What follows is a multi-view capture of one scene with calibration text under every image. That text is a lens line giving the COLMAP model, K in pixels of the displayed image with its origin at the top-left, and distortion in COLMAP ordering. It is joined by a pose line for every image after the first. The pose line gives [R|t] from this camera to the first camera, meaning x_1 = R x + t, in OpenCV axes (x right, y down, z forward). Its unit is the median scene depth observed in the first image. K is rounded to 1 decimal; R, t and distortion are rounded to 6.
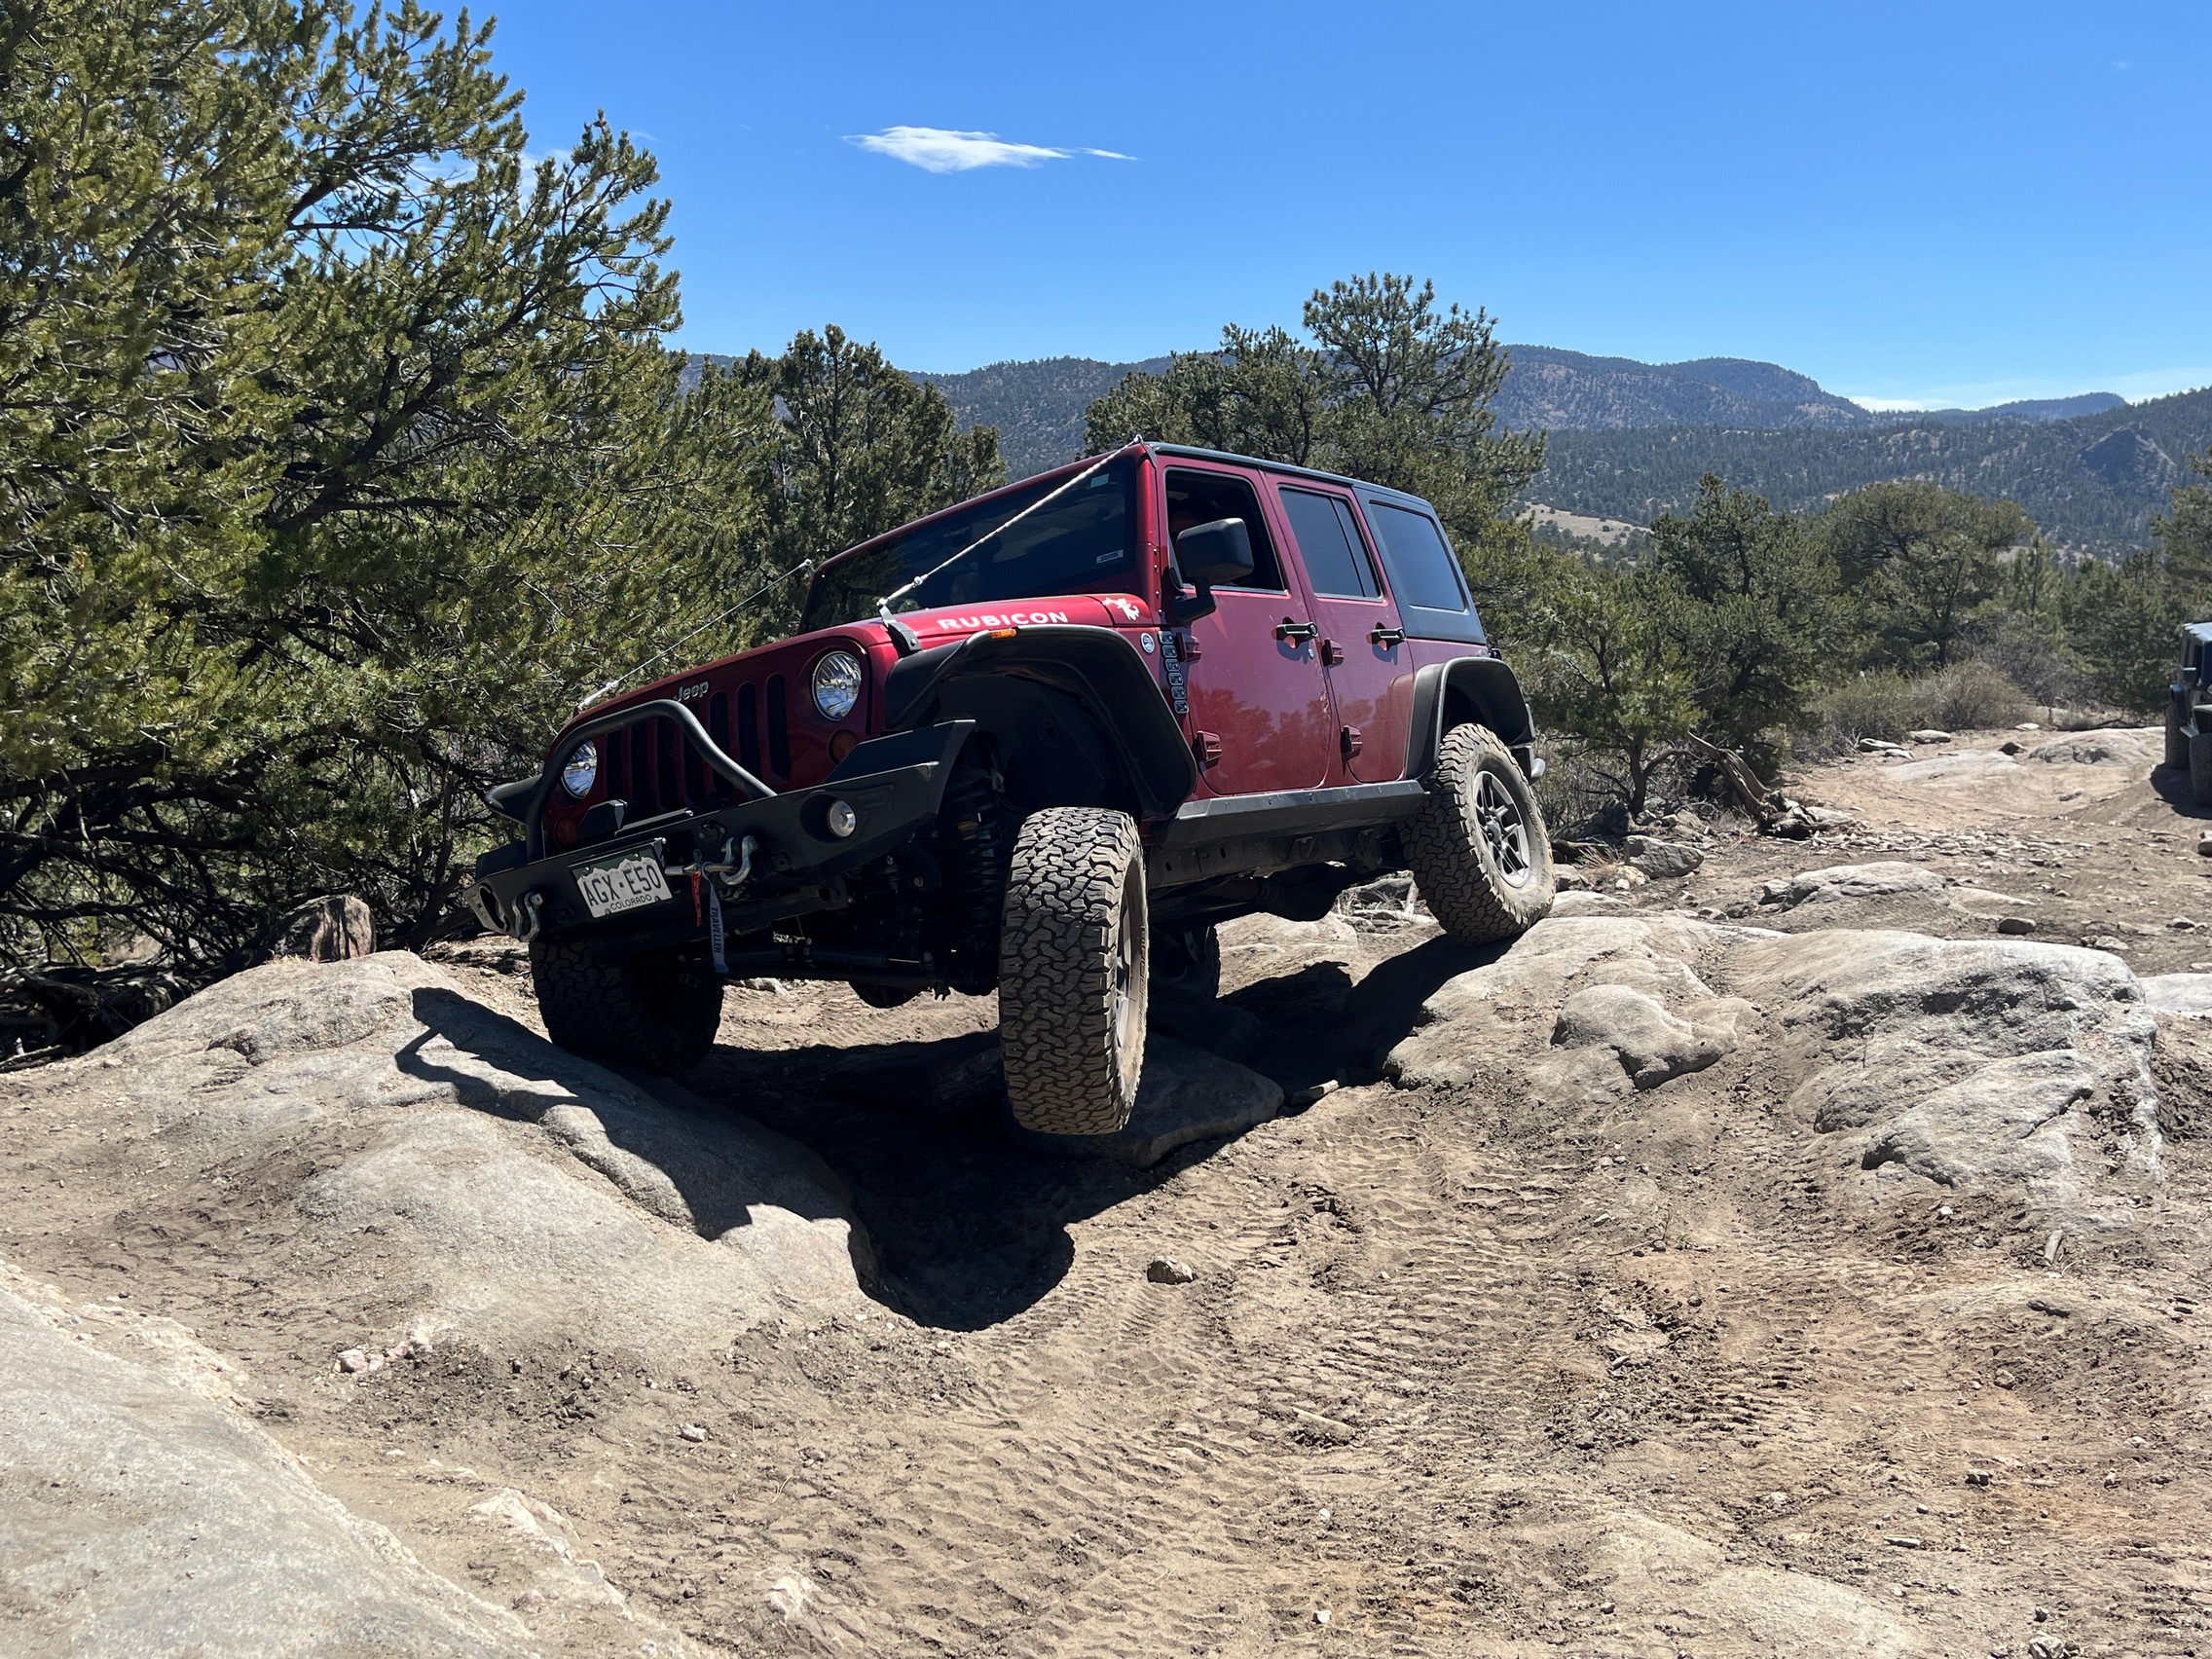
lens RADIAL K [[1954.5, 0, 1102.7], [0, 1954.5, 813.8], [0, 0, 1]] dist [0.039465, -0.002658]
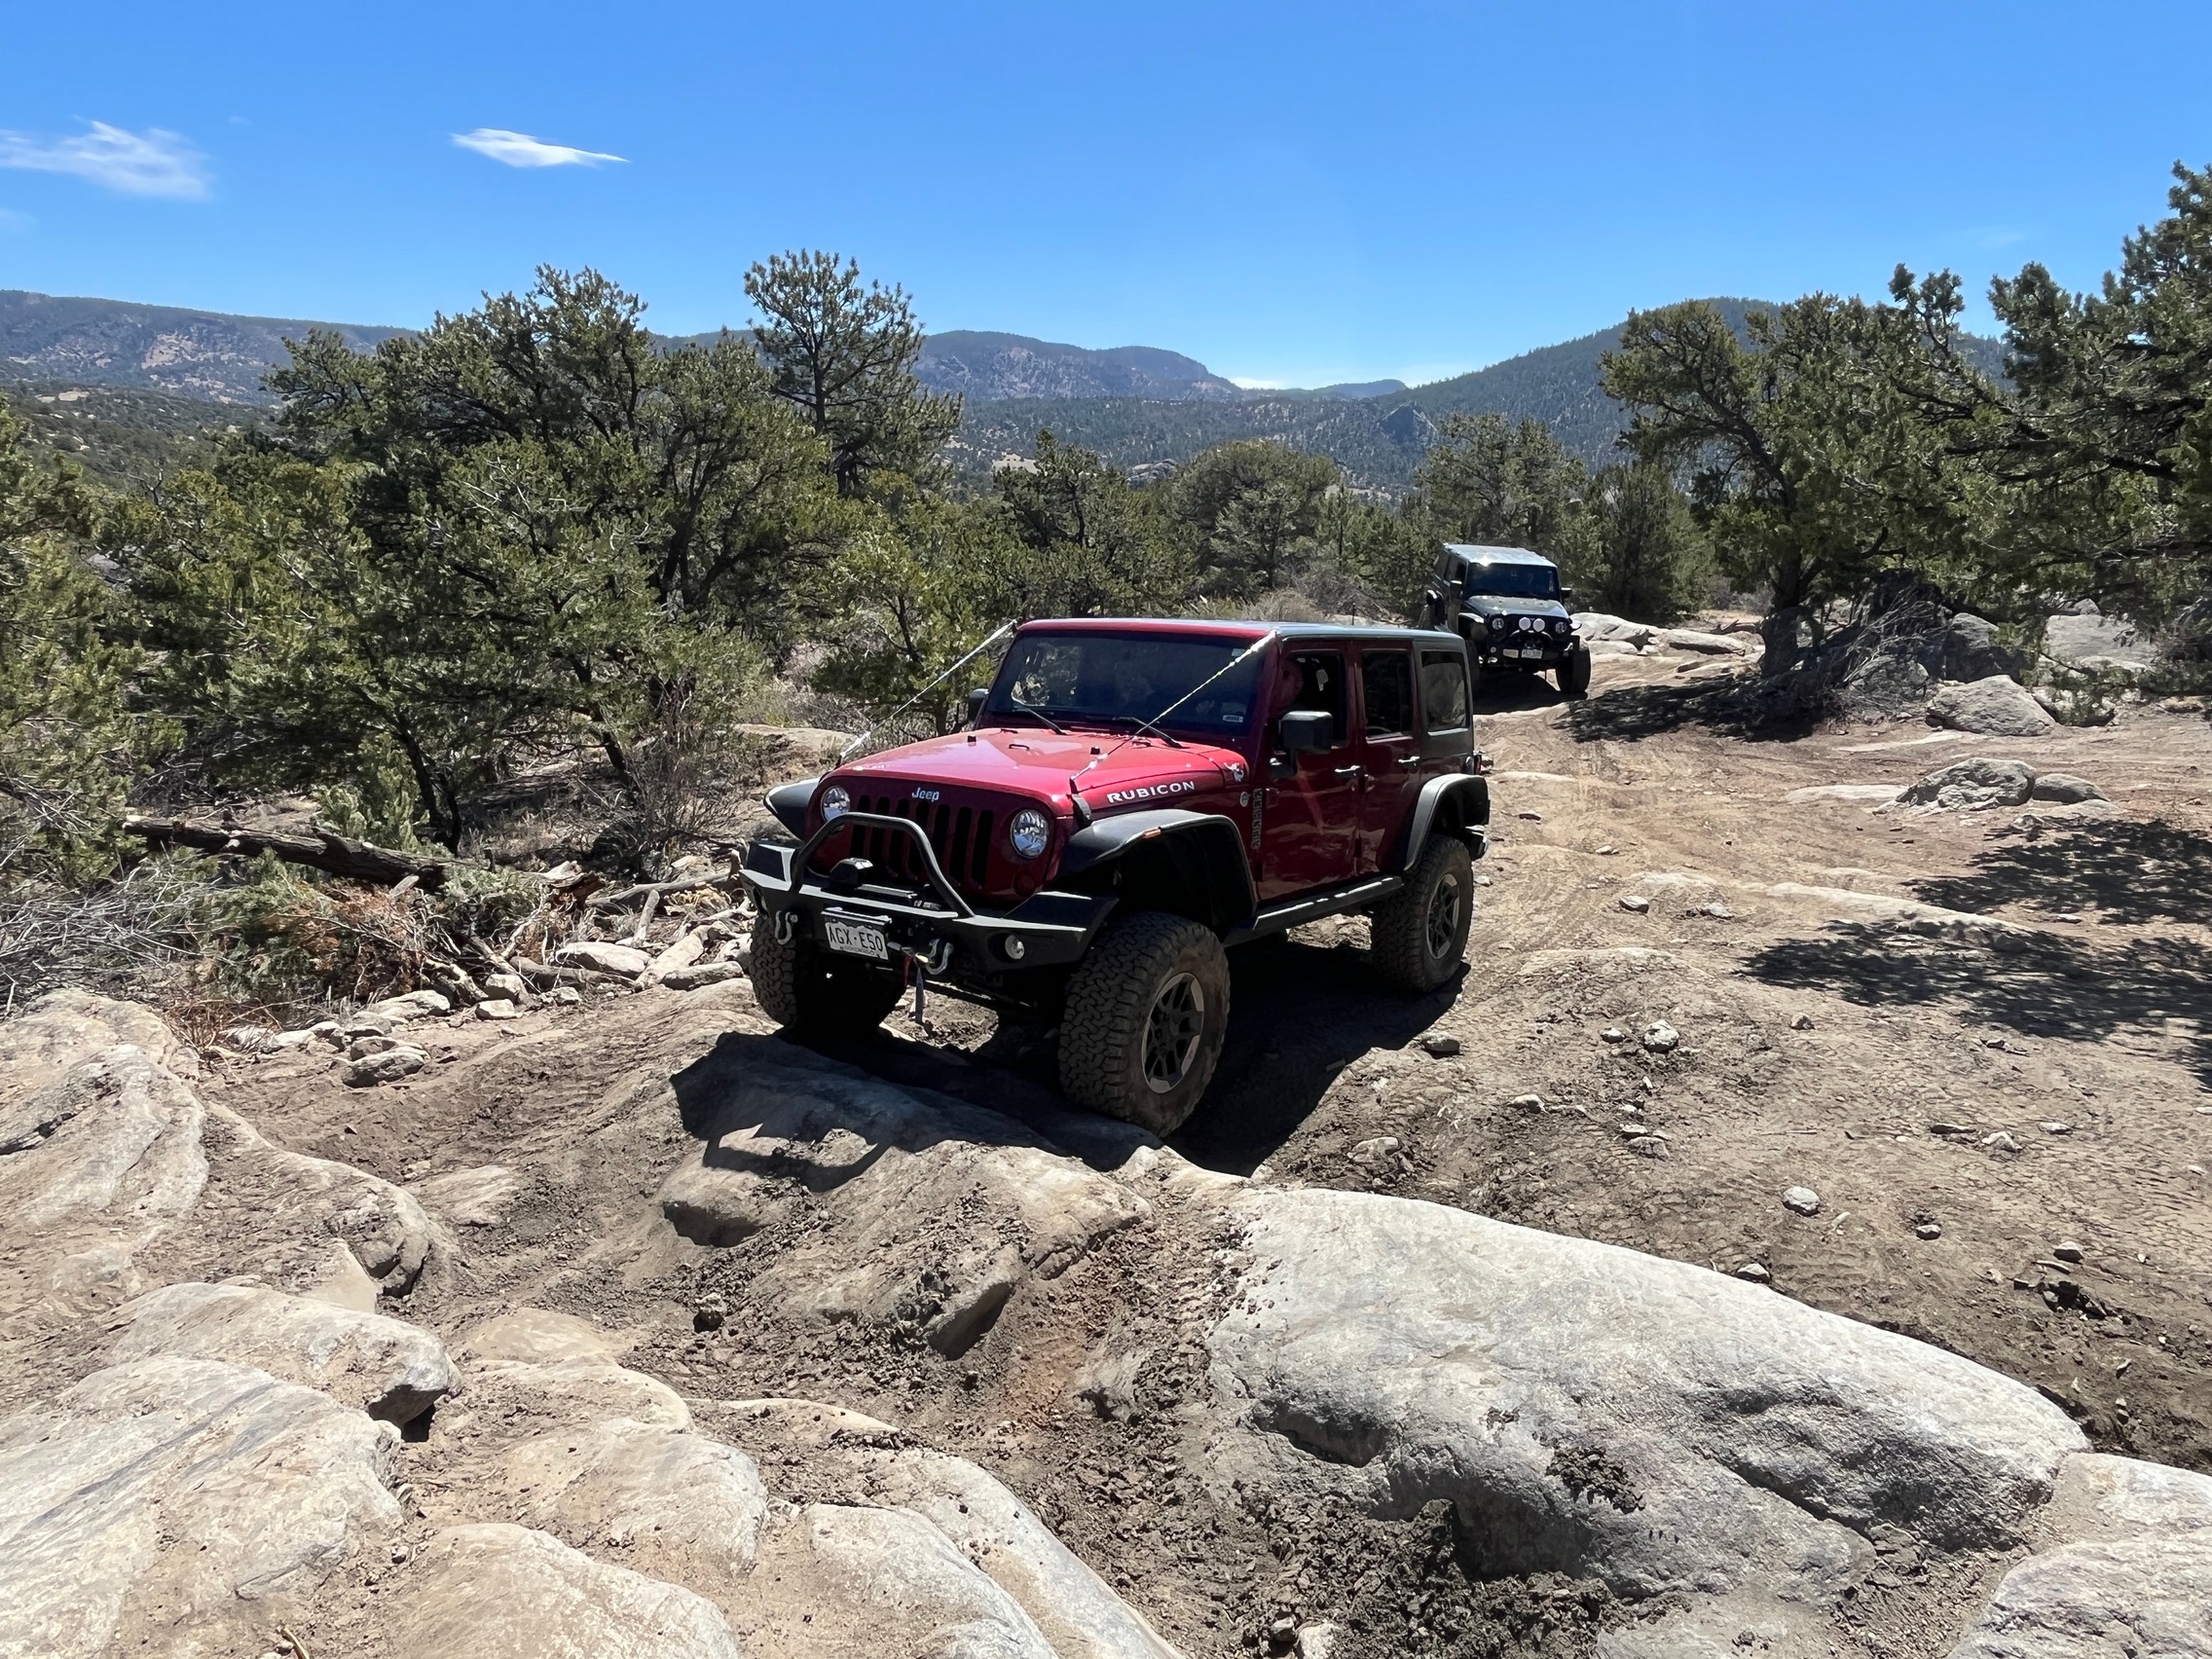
lens RADIAL K [[1514.1, 0, 1100.6], [0, 1514.1, 828.5], [0, 0, 1]] dist [0.004663, -0.003178]
pose [[0.961338, -0.061126, 0.268502, 0.422374], [0.037984, 0.995166, 0.090559, -0.119869], [-0.272740, -0.076858, 0.959013, 0.731964]]
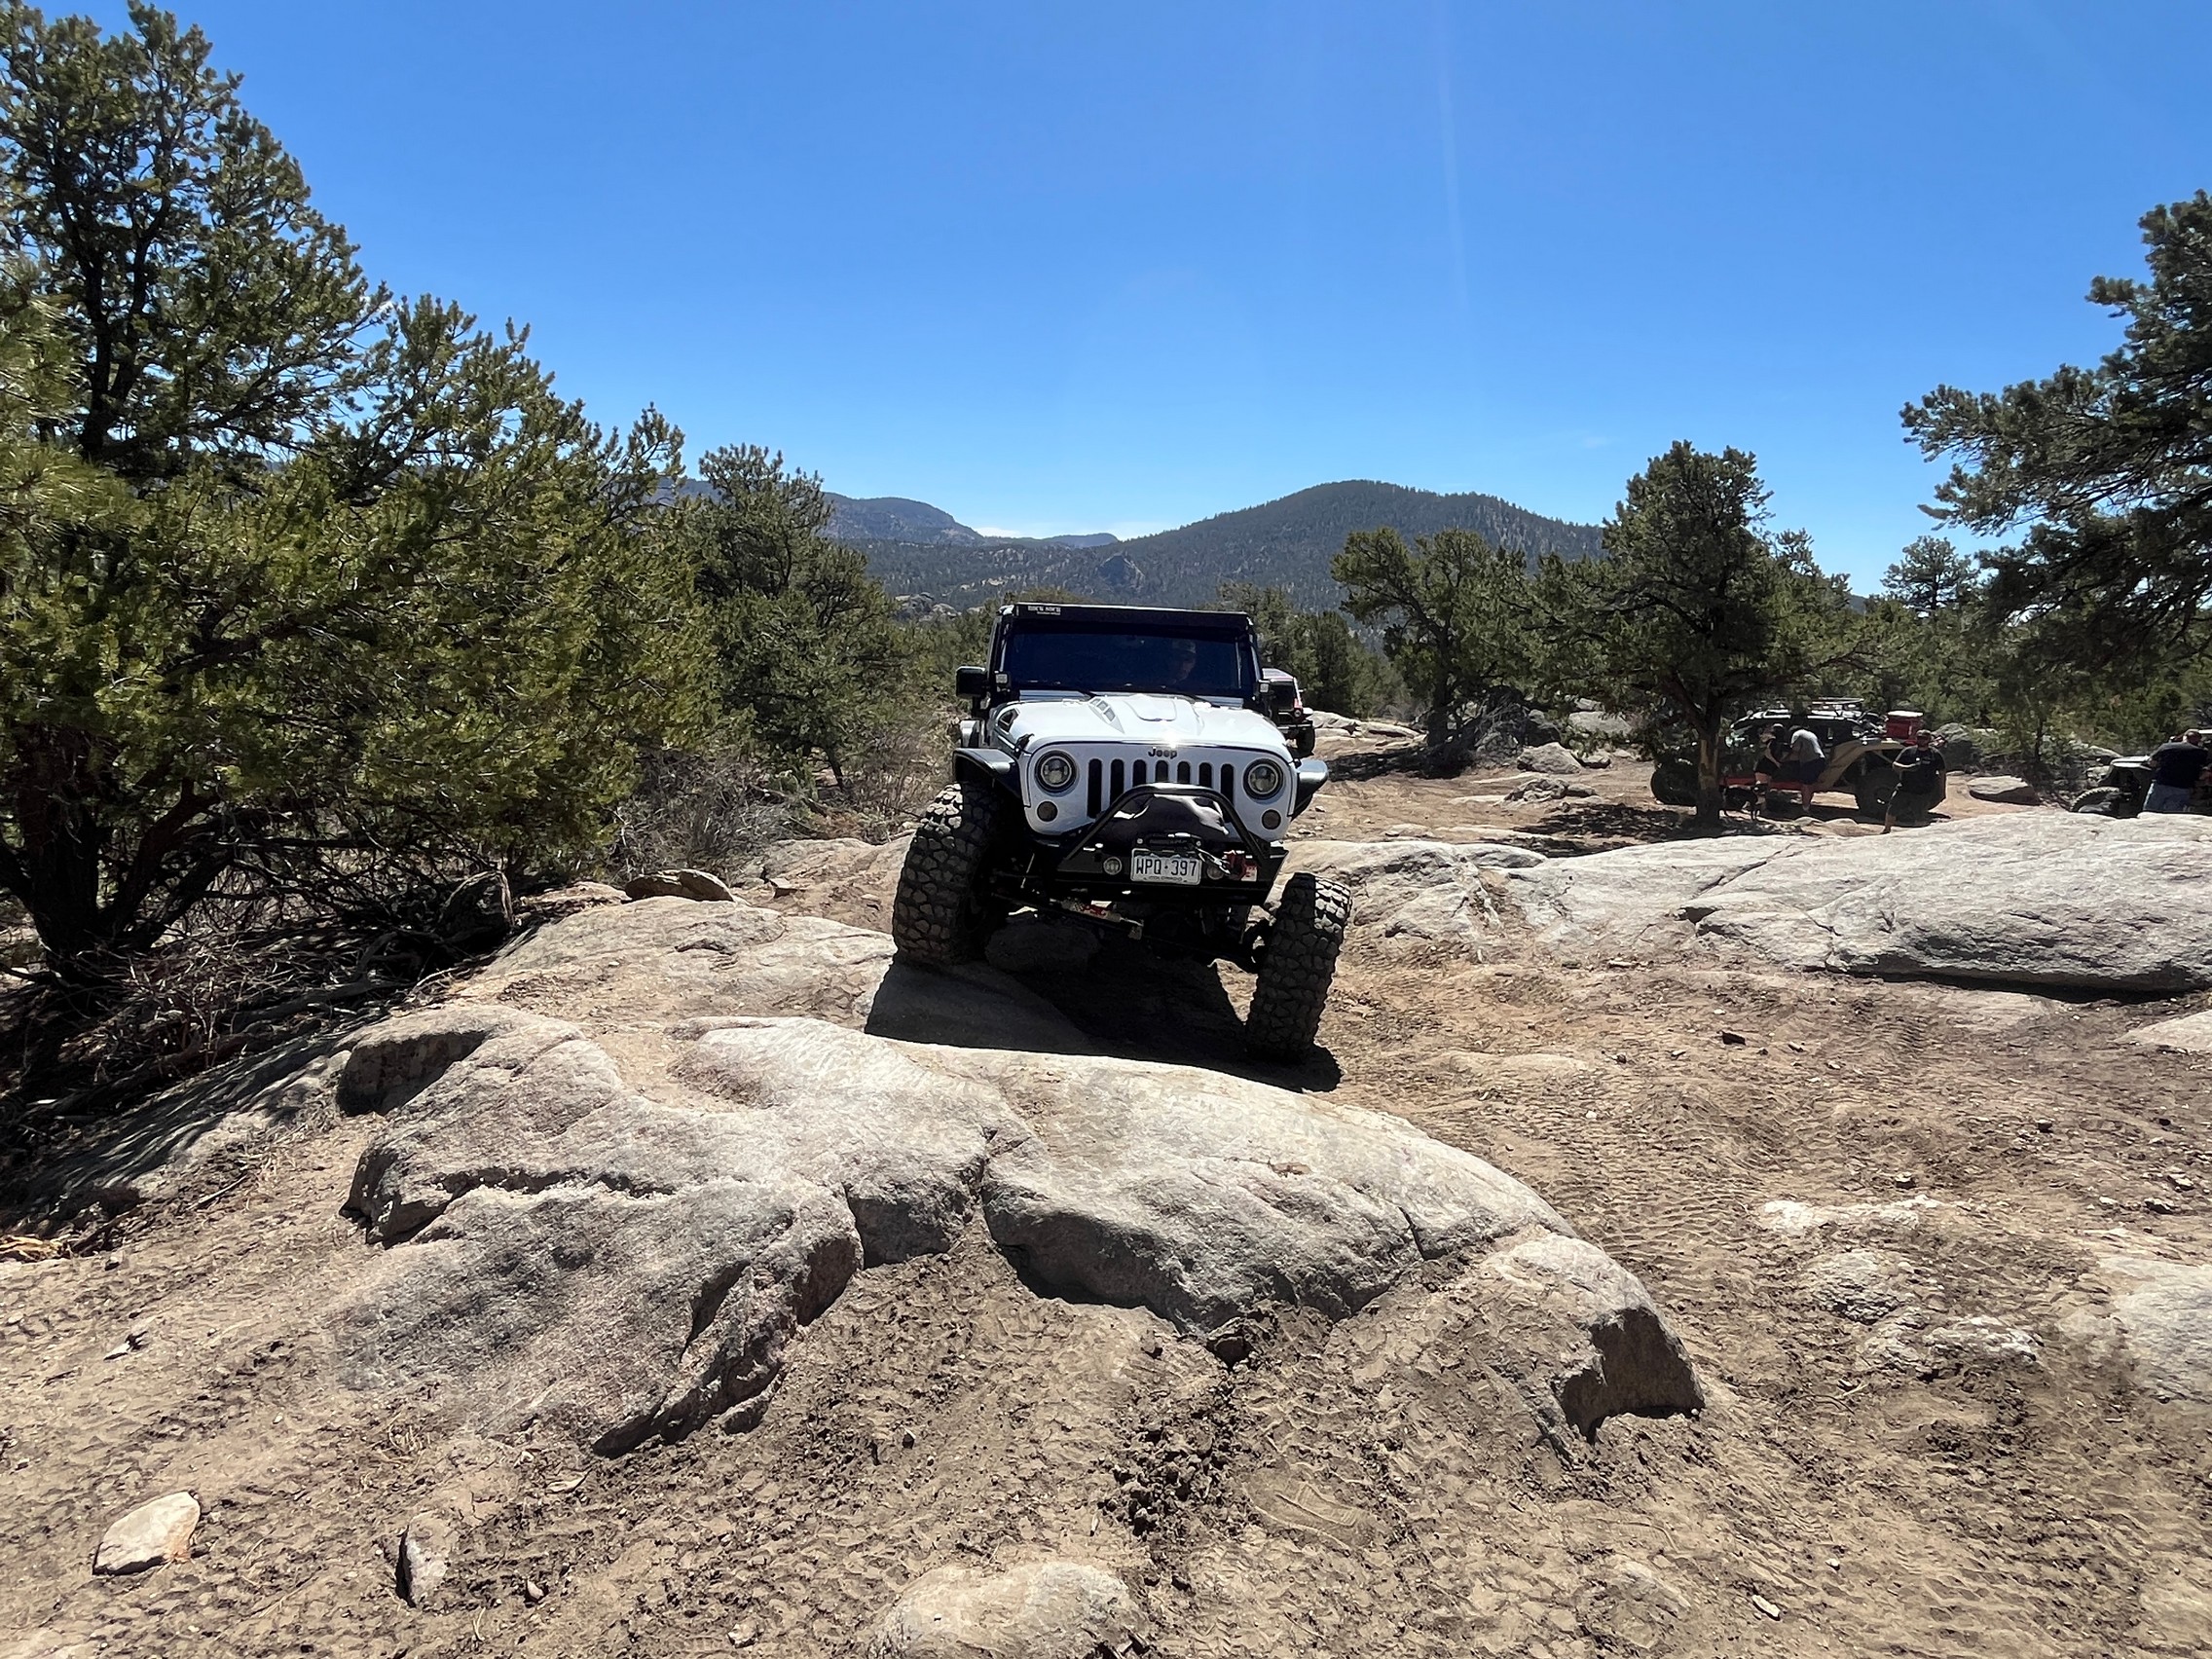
lens RADIAL K [[1243.9, 0, 1103.1], [0, 1243.9, 836.8], [0, 0, 1]] dist [0.003760, 0.001255]
pose [[0.899114, -0.052876, 0.434510, -0.462826], [0.034932, 0.998179, 0.049186, -0.024937], [-0.436319, -0.029046, 0.899323, -0.177259]]
